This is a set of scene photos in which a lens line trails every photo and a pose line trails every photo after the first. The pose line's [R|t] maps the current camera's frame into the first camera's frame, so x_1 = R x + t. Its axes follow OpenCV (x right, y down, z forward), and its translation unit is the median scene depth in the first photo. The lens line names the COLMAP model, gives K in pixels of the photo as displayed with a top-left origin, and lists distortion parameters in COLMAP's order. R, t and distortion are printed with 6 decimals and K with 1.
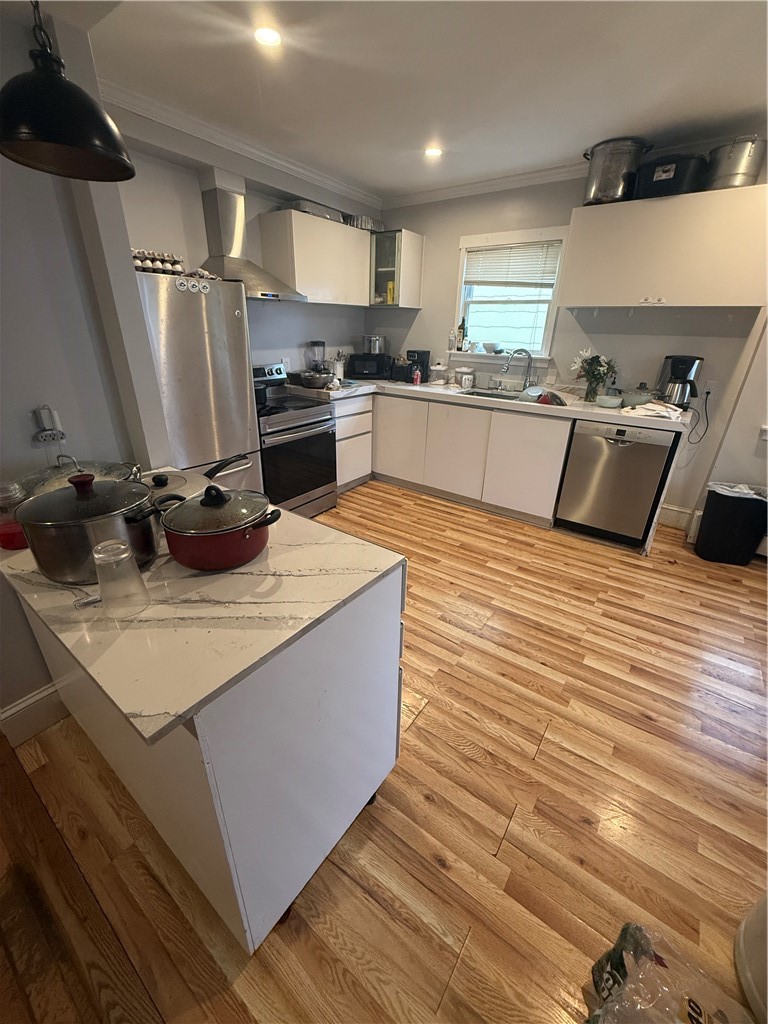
lens RADIAL K [[408.7, 0, 382.7], [0, 408.7, 510.8], [0, 0, 1]] dist [-0.000247, 0.000549]
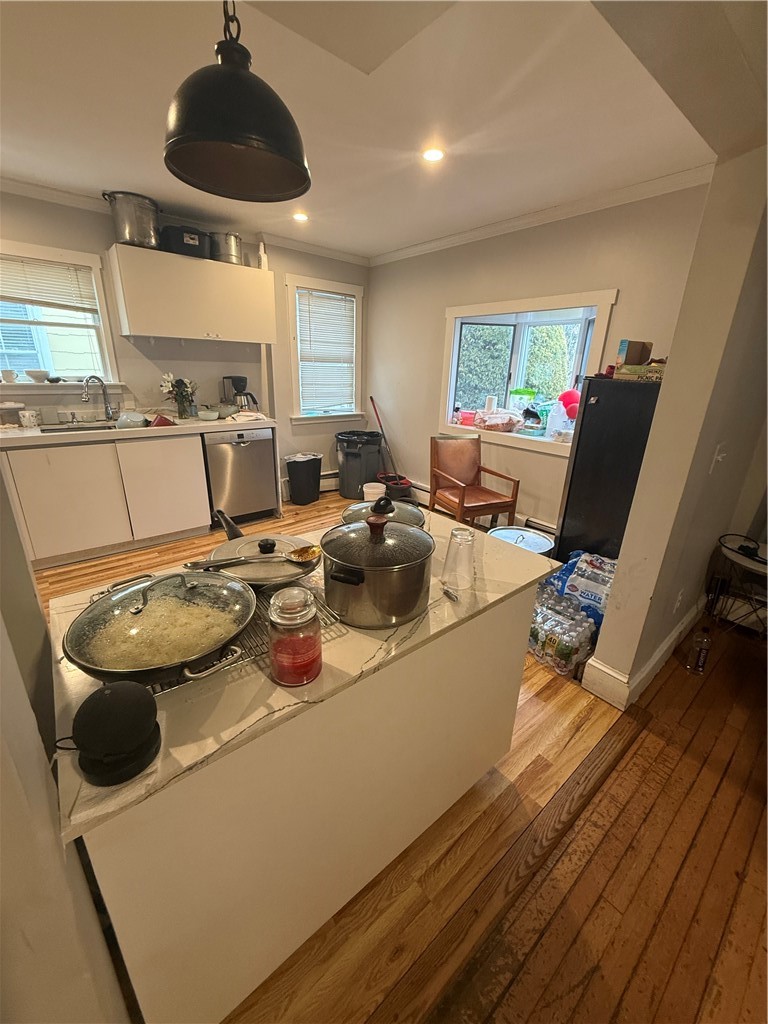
lens RADIAL K [[408.7, 0, 386.0], [0, 408.7, 509.7], [0, 0, 1]] dist [-0.000247, 0.000549]
pose [[0.240683, -0.339408, 0.909326, -0.504525], [0.376852, 0.896045, 0.234704, -0.102611], [-0.894457, 0.286192, 0.343570, 0.195297]]
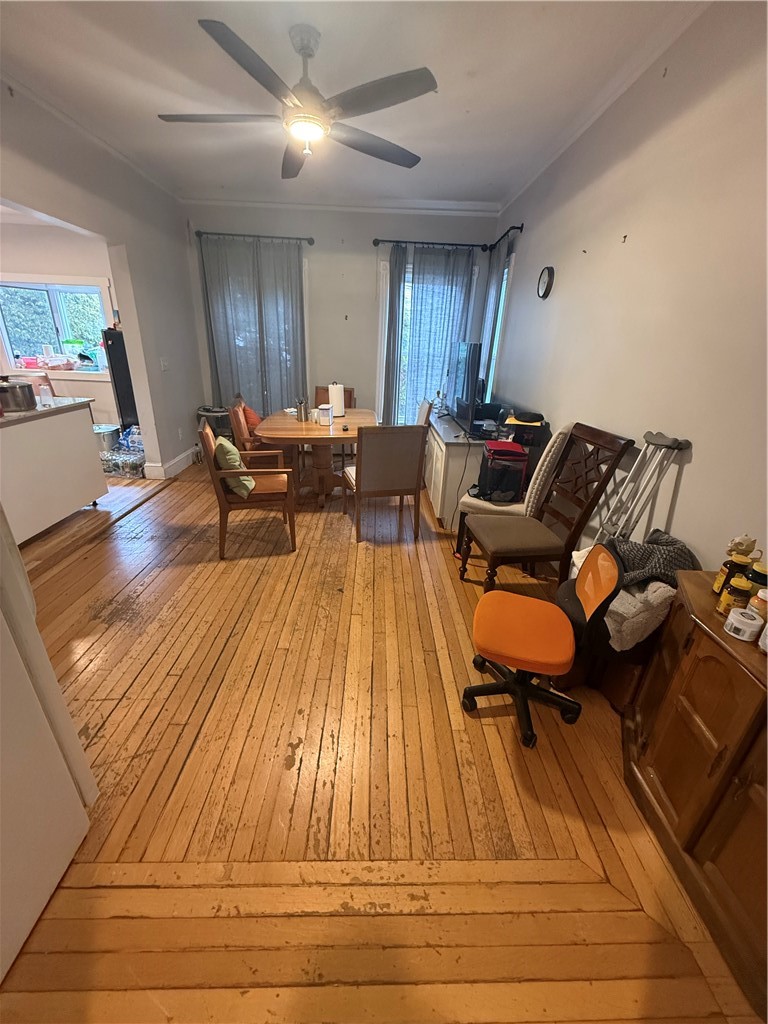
lens RADIAL K [[408.7, 0, 383.3], [0, 408.7, 508.0], [0, 0, 1]] dist [-0.000247, 0.000549]
pose [[-0.599490, -0.350261, 0.719673, -1.499482], [0.275262, 0.754089, 0.596306, -0.114329], [-0.751560, 0.555578, -0.355655, 0.163754]]
